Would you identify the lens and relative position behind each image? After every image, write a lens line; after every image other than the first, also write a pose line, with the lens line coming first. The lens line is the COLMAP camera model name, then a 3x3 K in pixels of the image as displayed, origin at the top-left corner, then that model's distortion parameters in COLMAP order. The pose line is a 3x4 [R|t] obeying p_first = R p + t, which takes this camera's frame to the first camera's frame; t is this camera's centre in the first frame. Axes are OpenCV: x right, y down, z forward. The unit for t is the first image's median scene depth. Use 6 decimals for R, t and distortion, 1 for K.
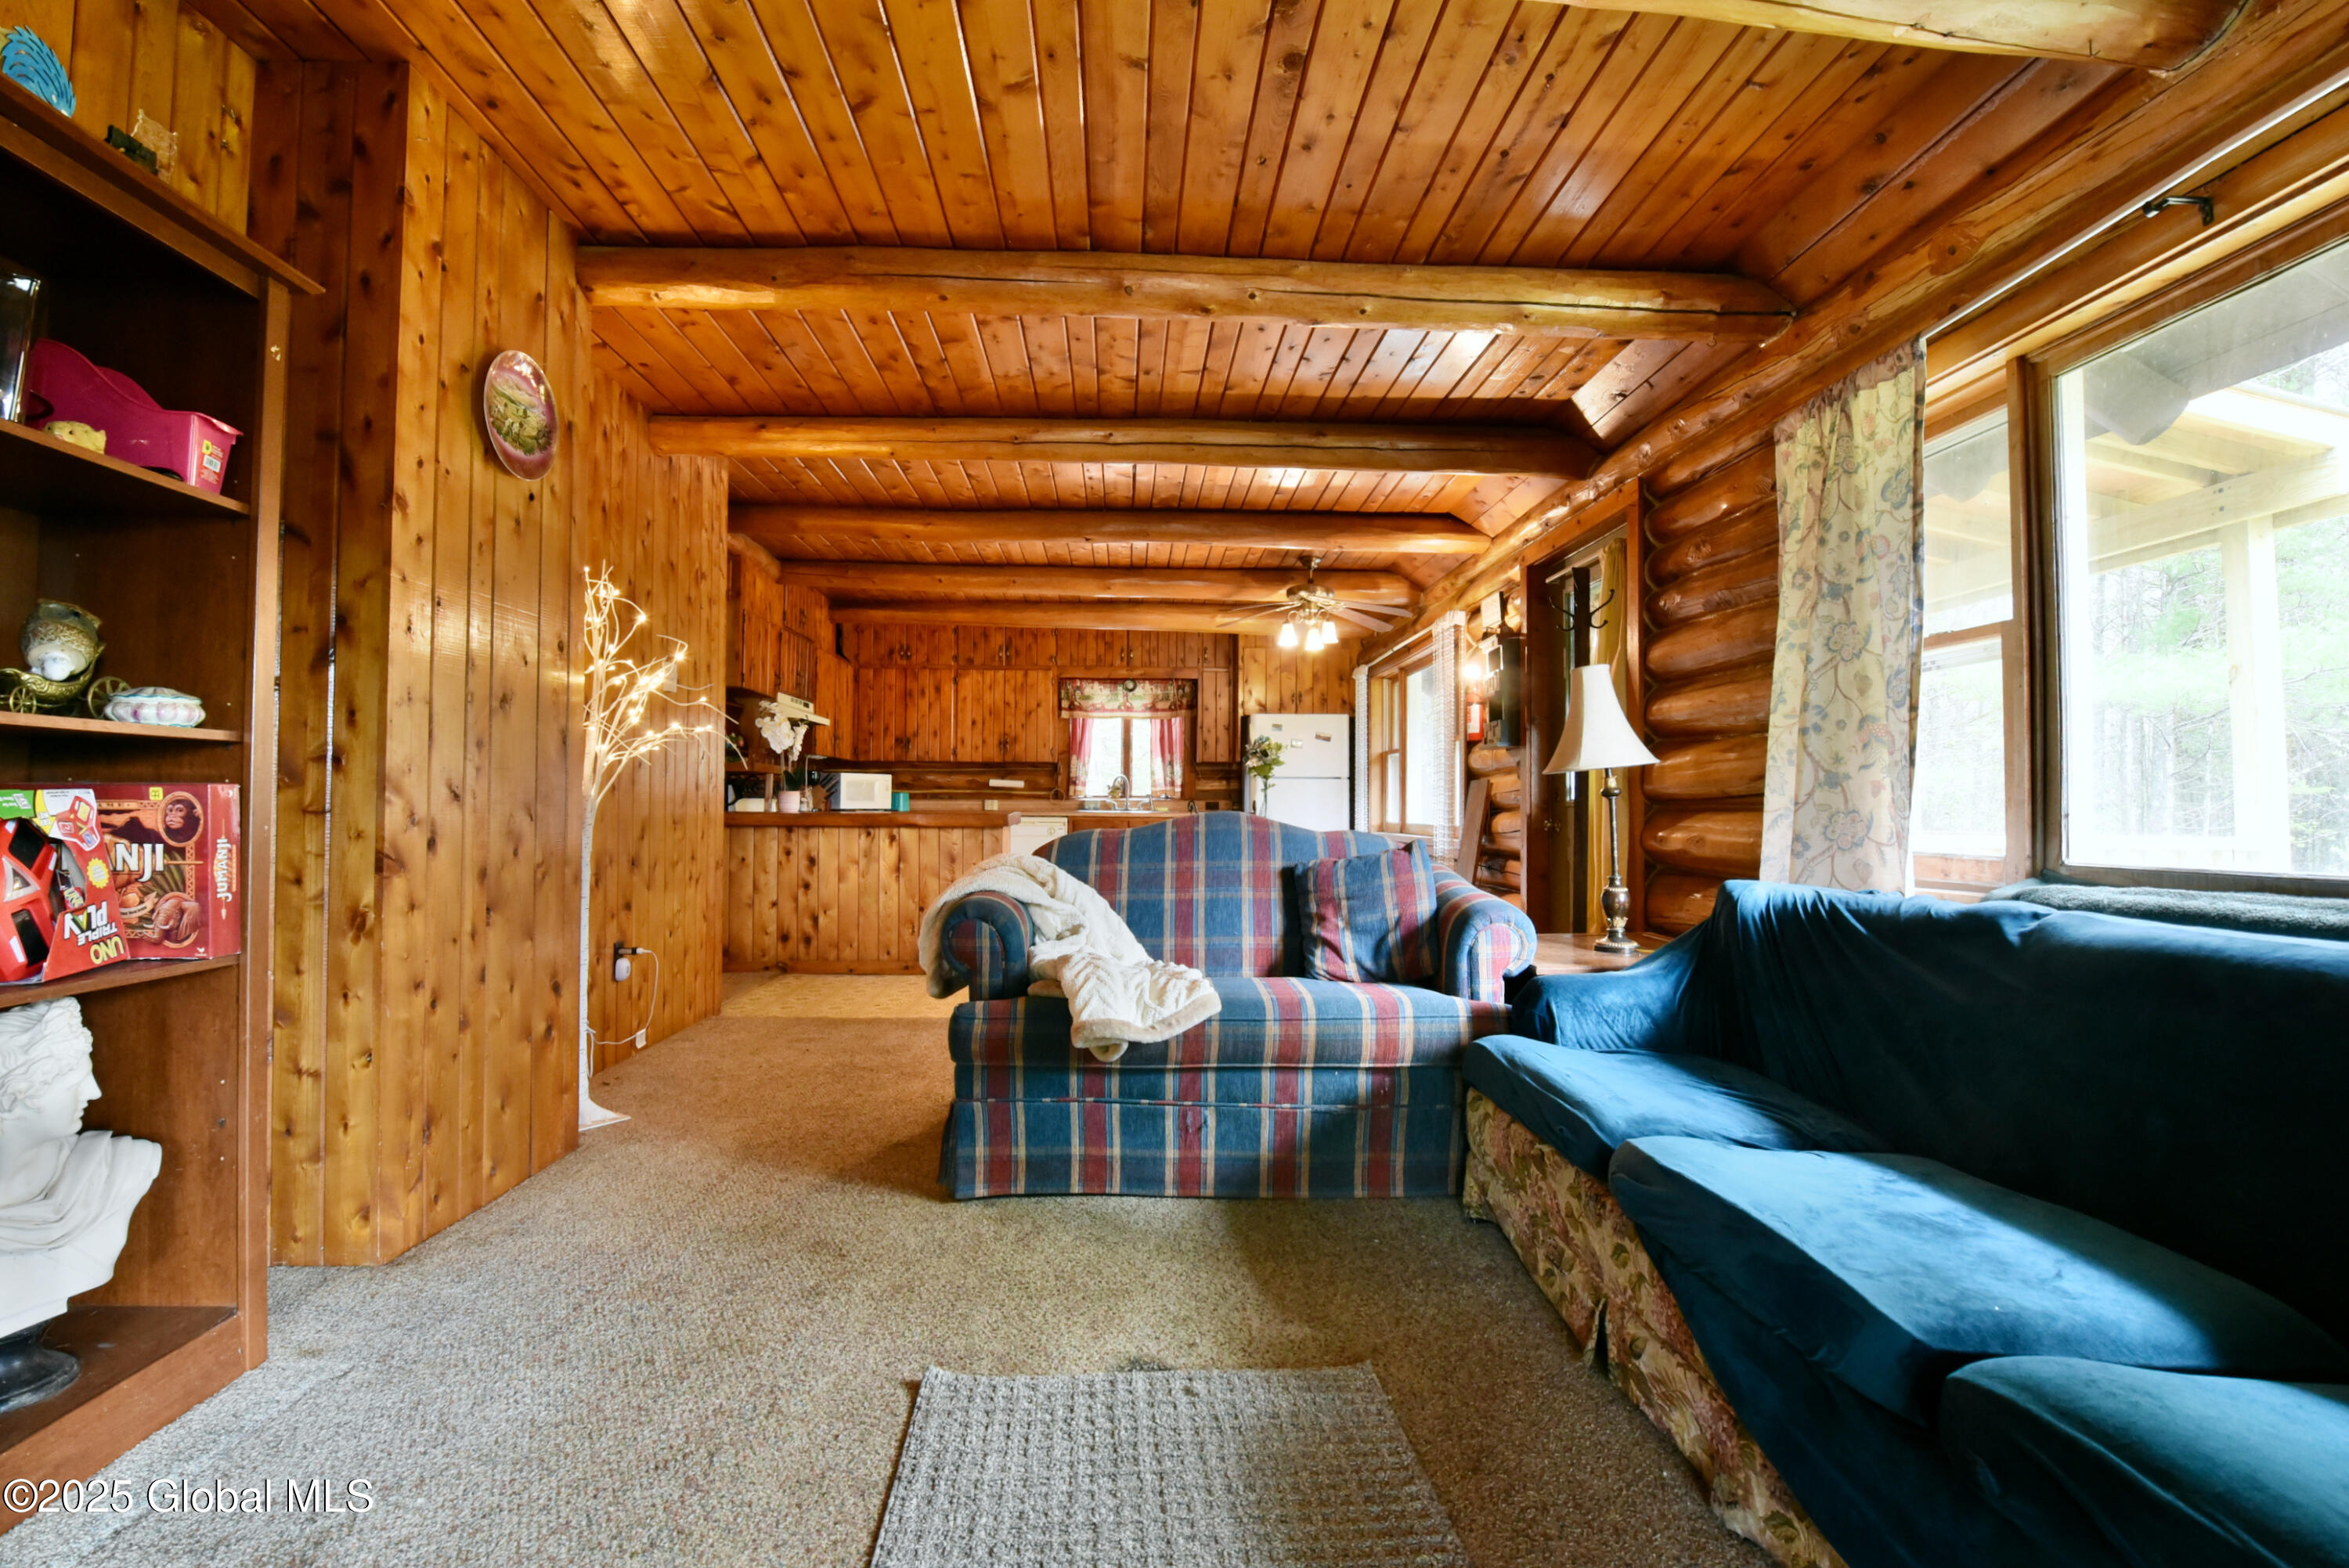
lens RADIAL K [[1019.2, 0, 1187.2], [0, 1019.2, 787.2], [0, 0, 1]] dist [-0.015714, -0.001188]
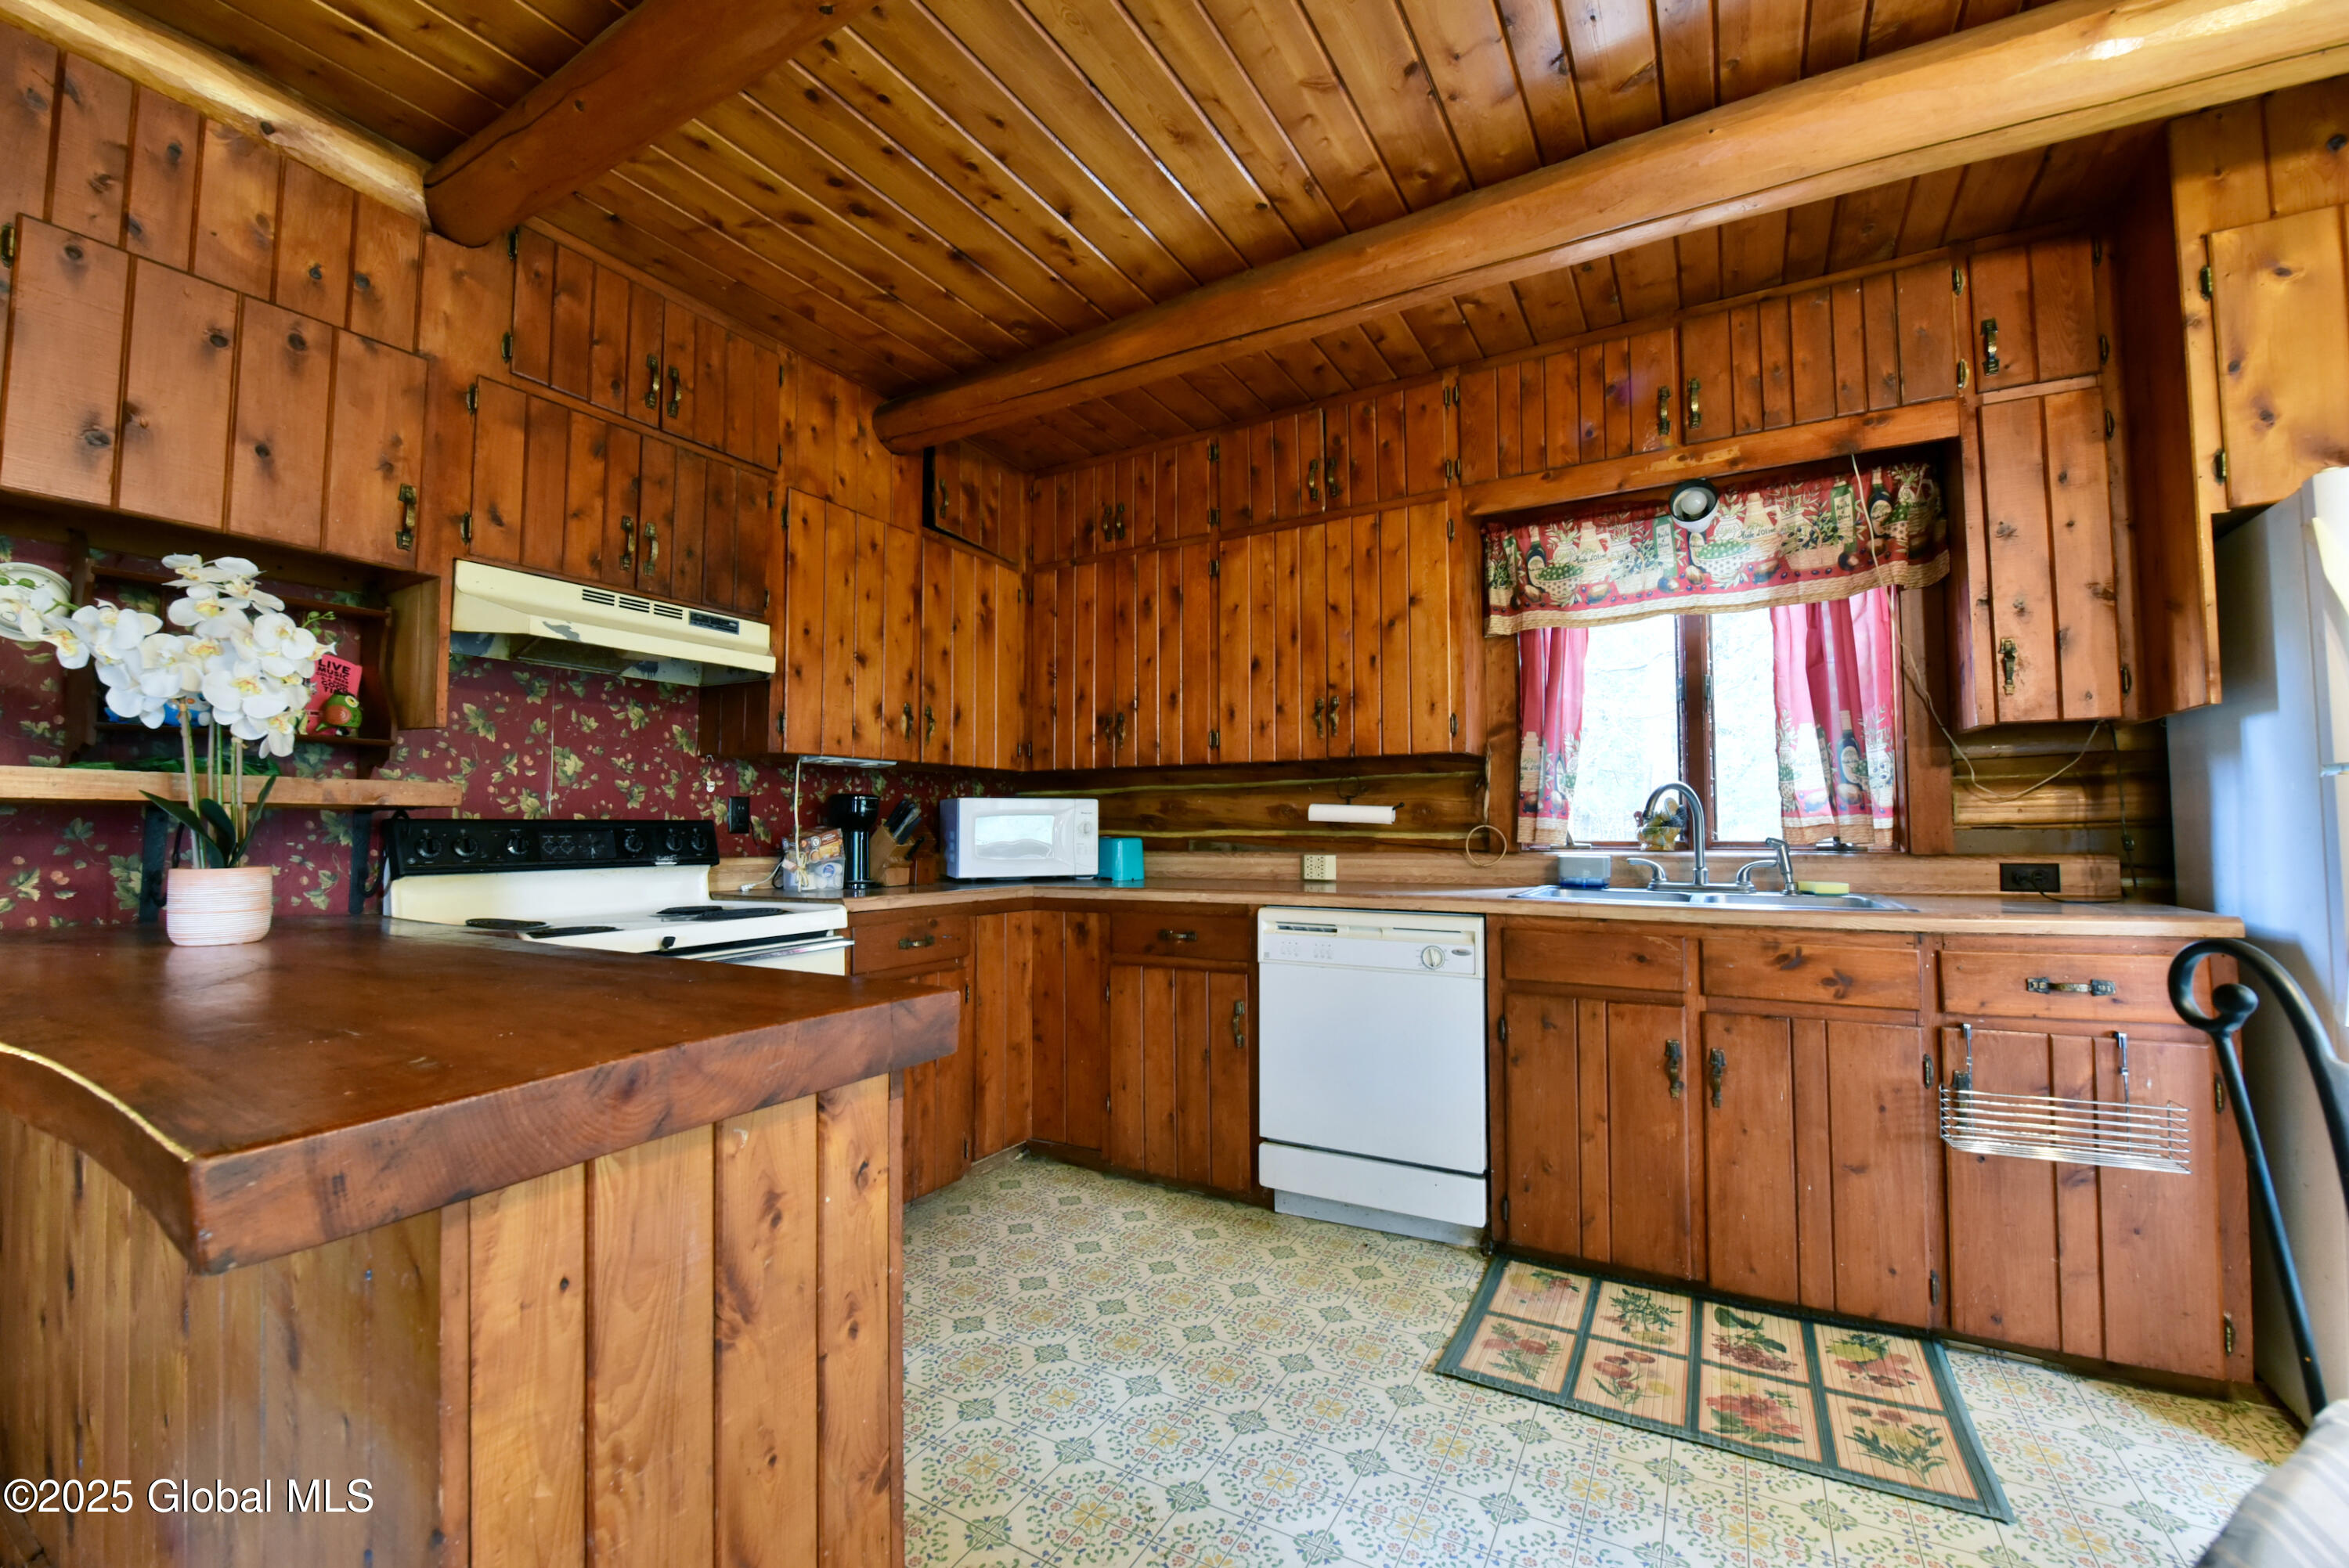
lens RADIAL K [[940.1, 0, 1167.4], [0, 940.1, 788.3], [0, 0, 1]] dist [-0.017026, -0.001779]
pose [[0.824877, -0.033028, -0.564346, -0.081599], [0.018591, 0.999337, -0.031312, -0.009270], [0.565006, 0.015337, 0.824944, 1.812542]]
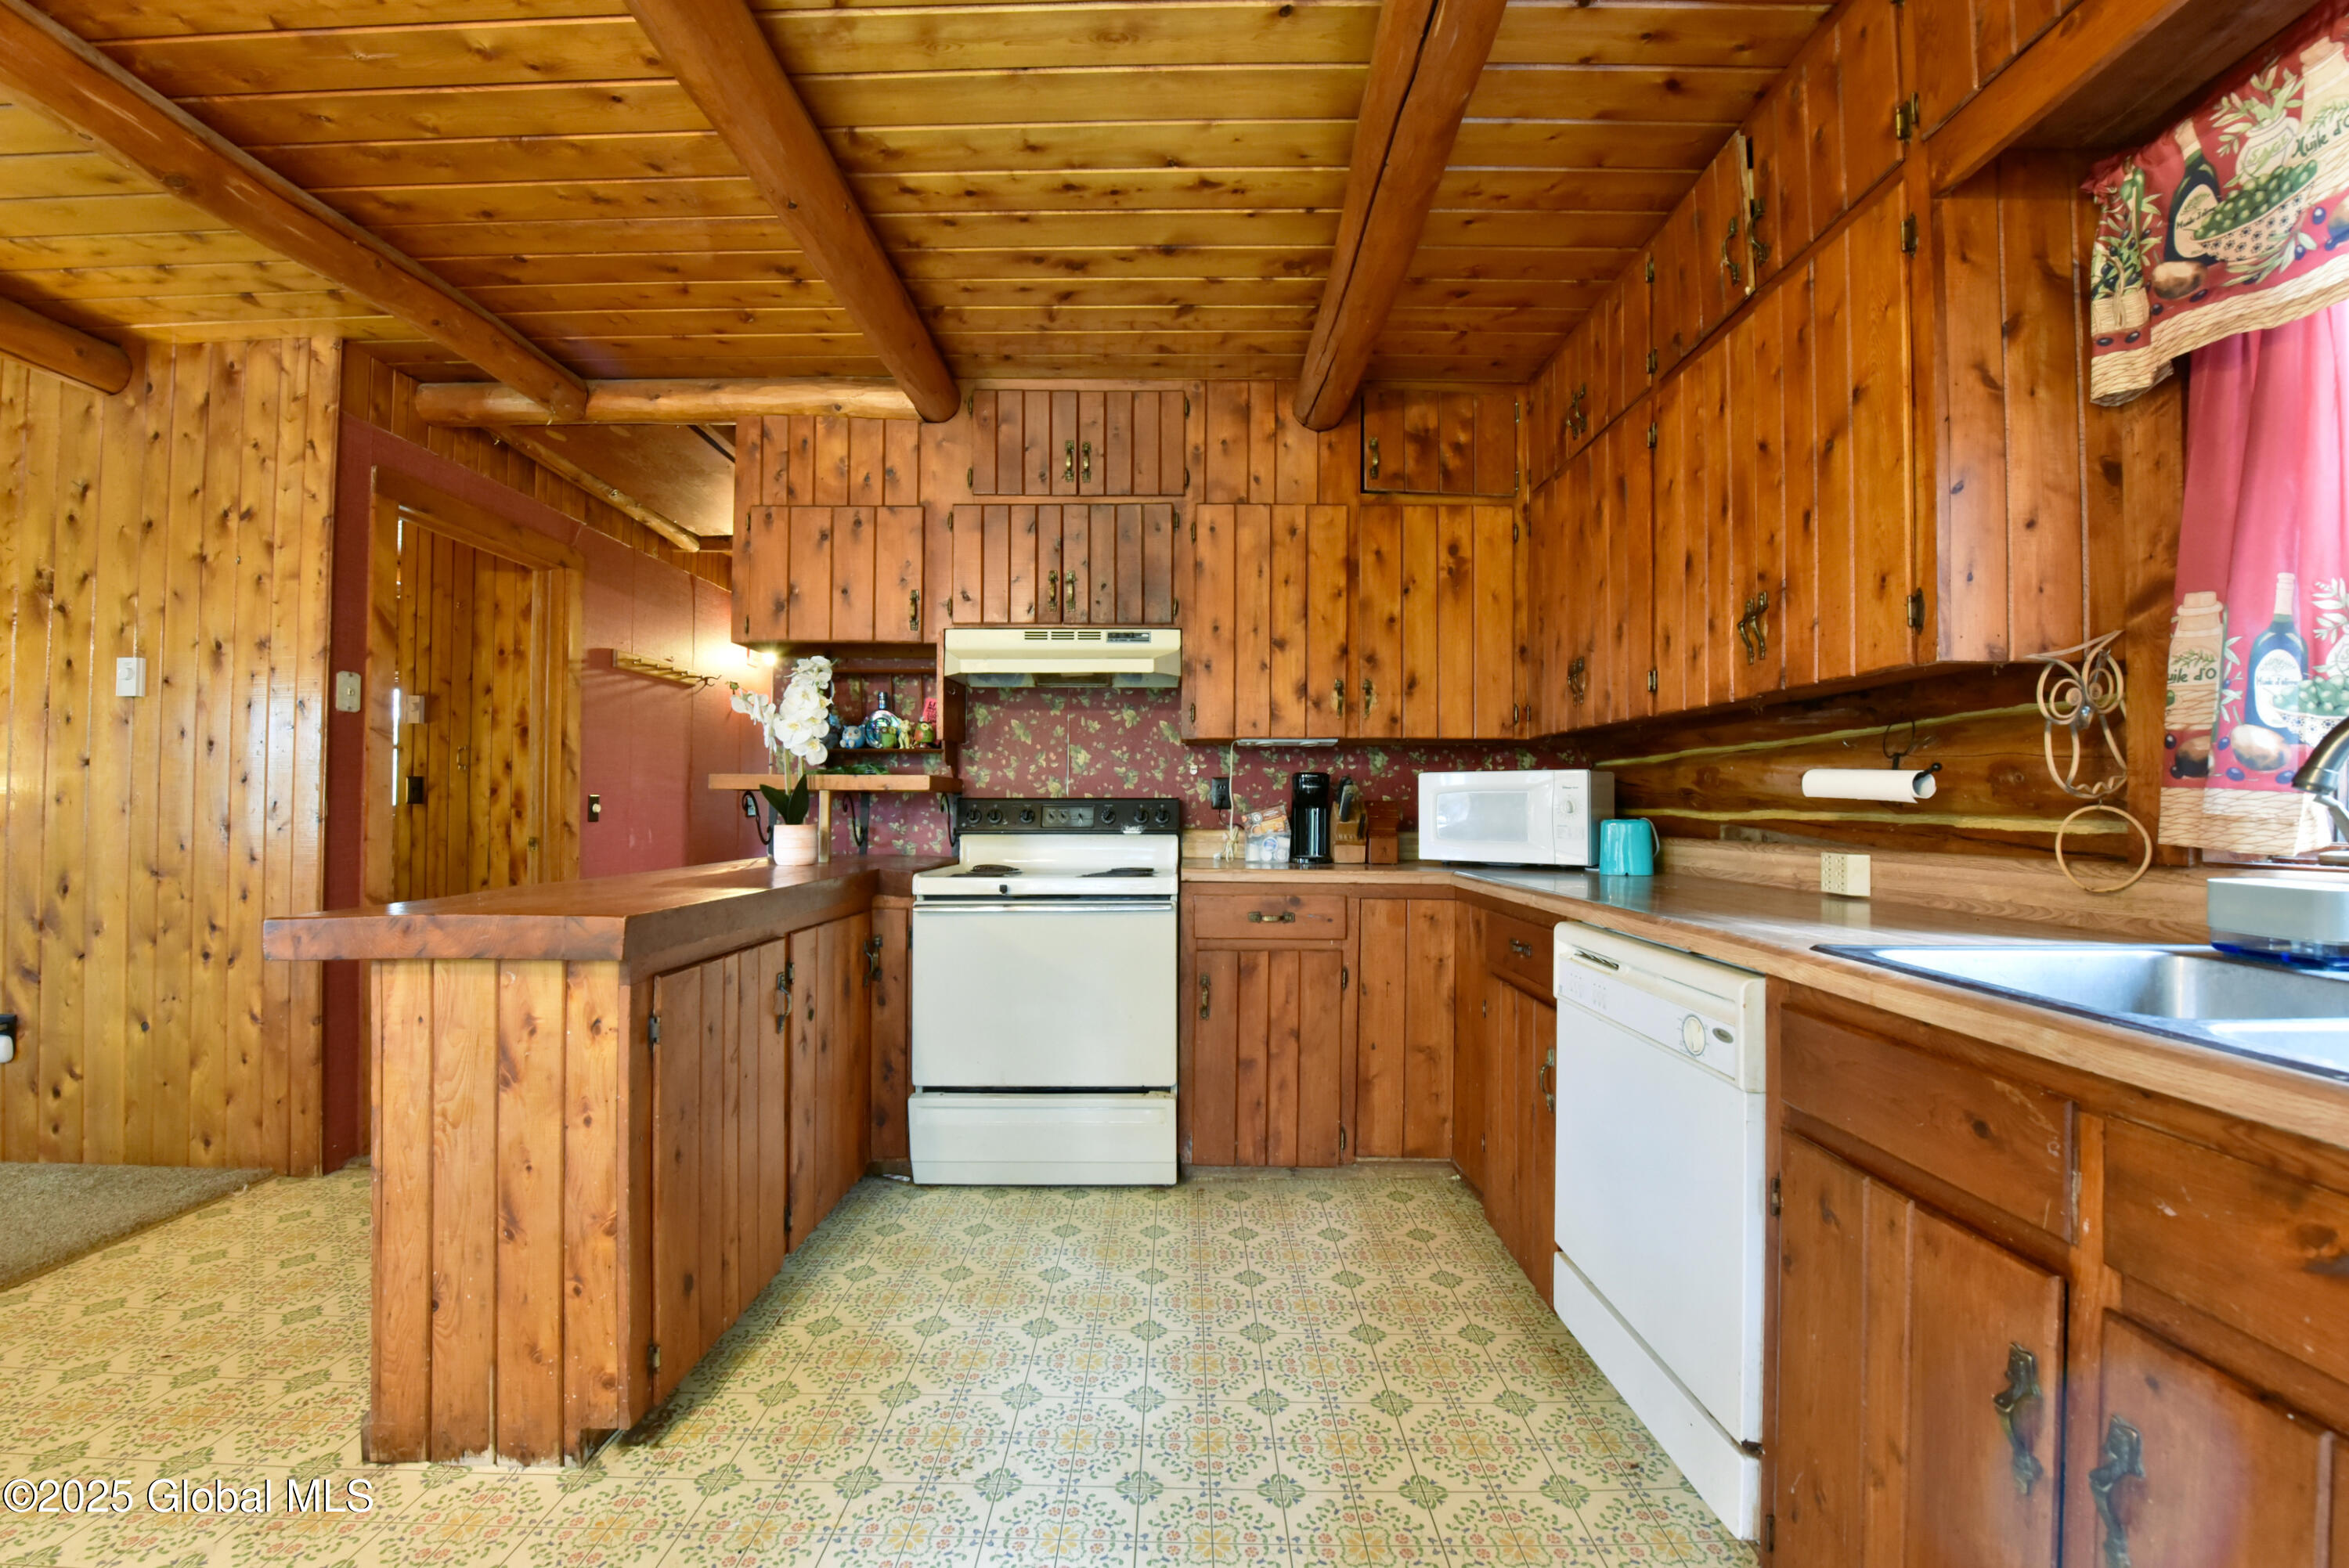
lens RADIAL K [[940.1, 0, 1169.9], [0, 940.1, 788.5], [0, 0, 1]] dist [-0.017026, -0.001779]
pose [[-0.081238, -0.023306, -0.996422, 0.124464], [0.015135, 0.999582, -0.024614, 0.000501], [0.996580, -0.017080, -0.080851, 2.372685]]
